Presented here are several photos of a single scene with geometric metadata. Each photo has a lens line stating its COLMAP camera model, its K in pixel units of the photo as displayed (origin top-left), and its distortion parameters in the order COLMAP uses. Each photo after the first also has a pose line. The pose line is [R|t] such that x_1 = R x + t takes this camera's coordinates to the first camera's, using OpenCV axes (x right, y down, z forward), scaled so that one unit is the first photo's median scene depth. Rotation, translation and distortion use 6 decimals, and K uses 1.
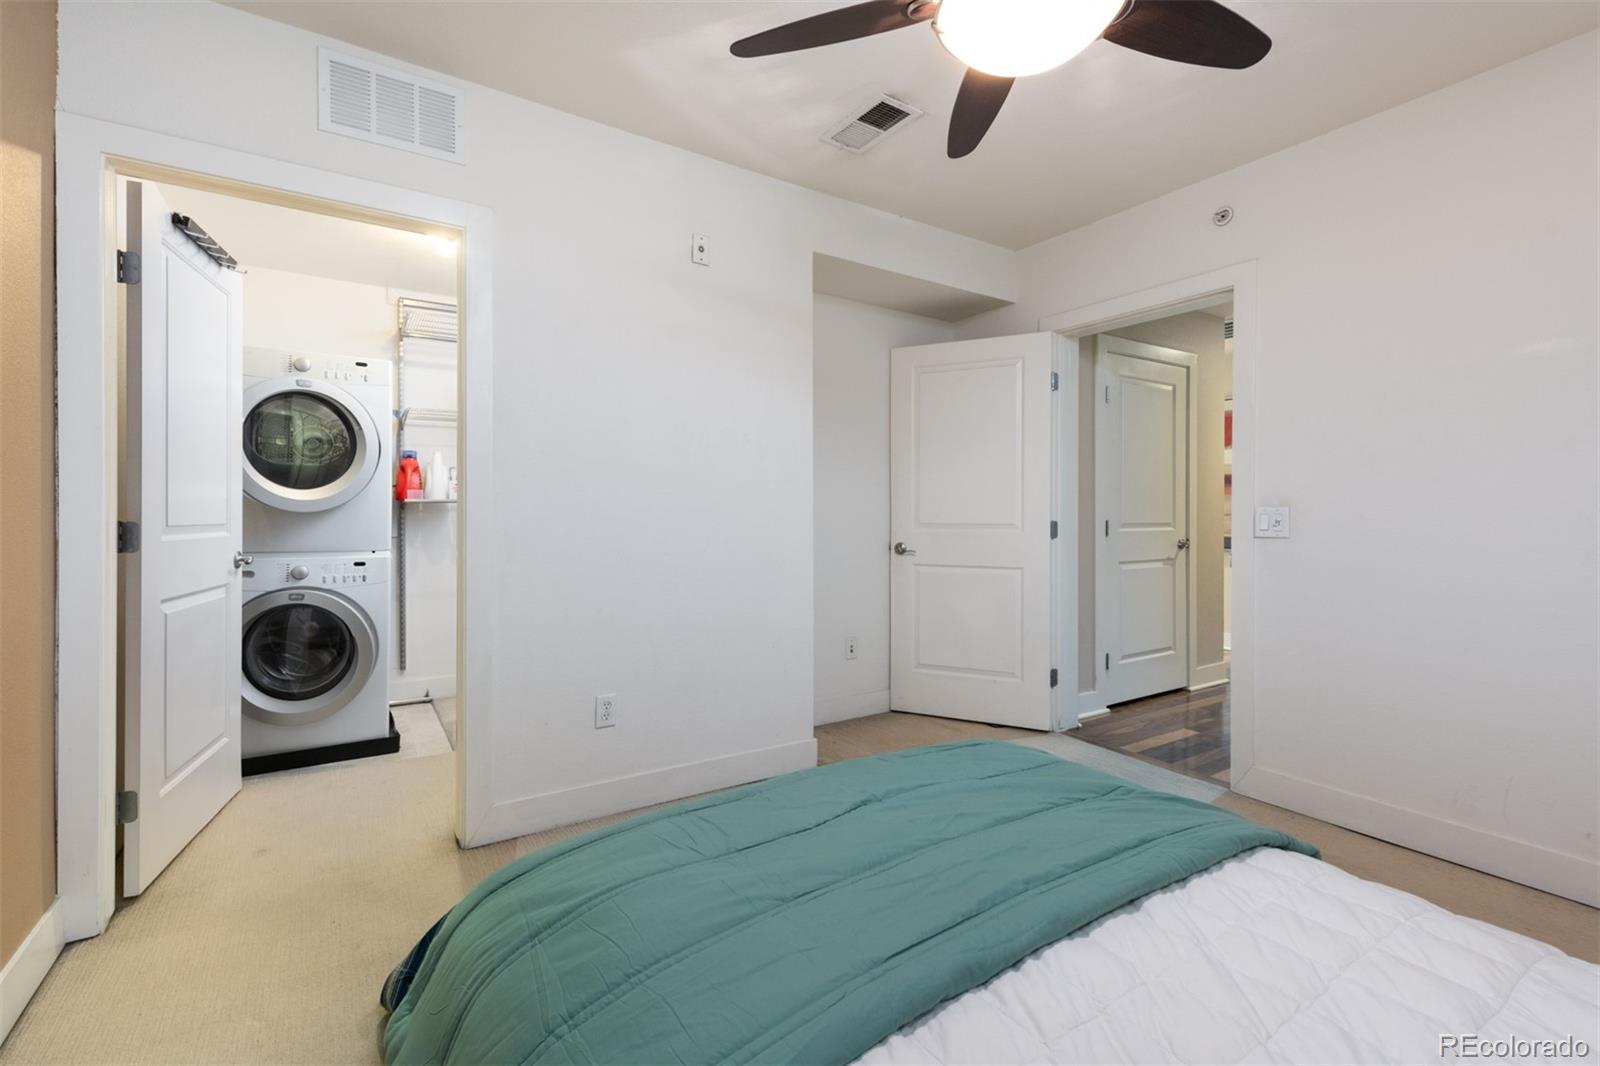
lens RADIAL K [[725.6, 0, 802.7], [0, 725.6, 518.2], [0, 0, 1]] dist [0.001726, 0.000160]
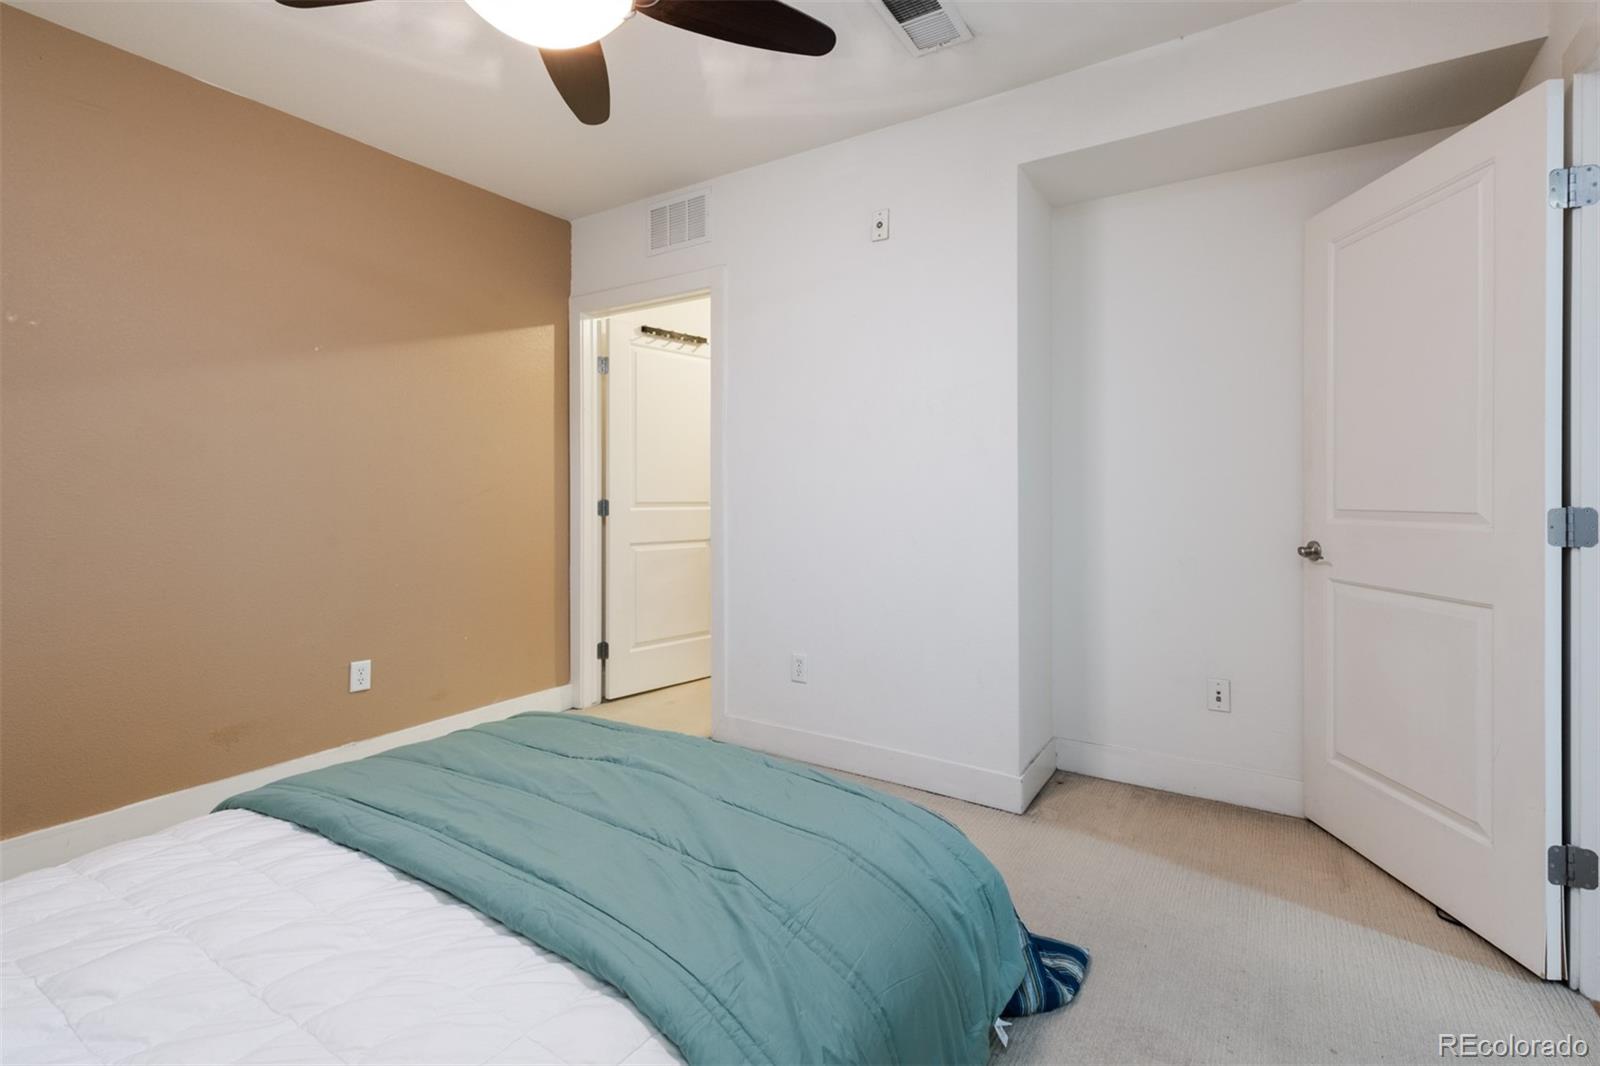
lens RADIAL K [[744.1, 0, 792.4], [0, 744.1, 502.3], [0, 0, 1]] dist [0.004161, -0.000332]
pose [[0.381733, 0.005085, -0.924259, 0.877999], [-0.004777, 0.999982, 0.003528, 0.001731], [0.924260, 0.003068, 0.381751, 0.595684]]
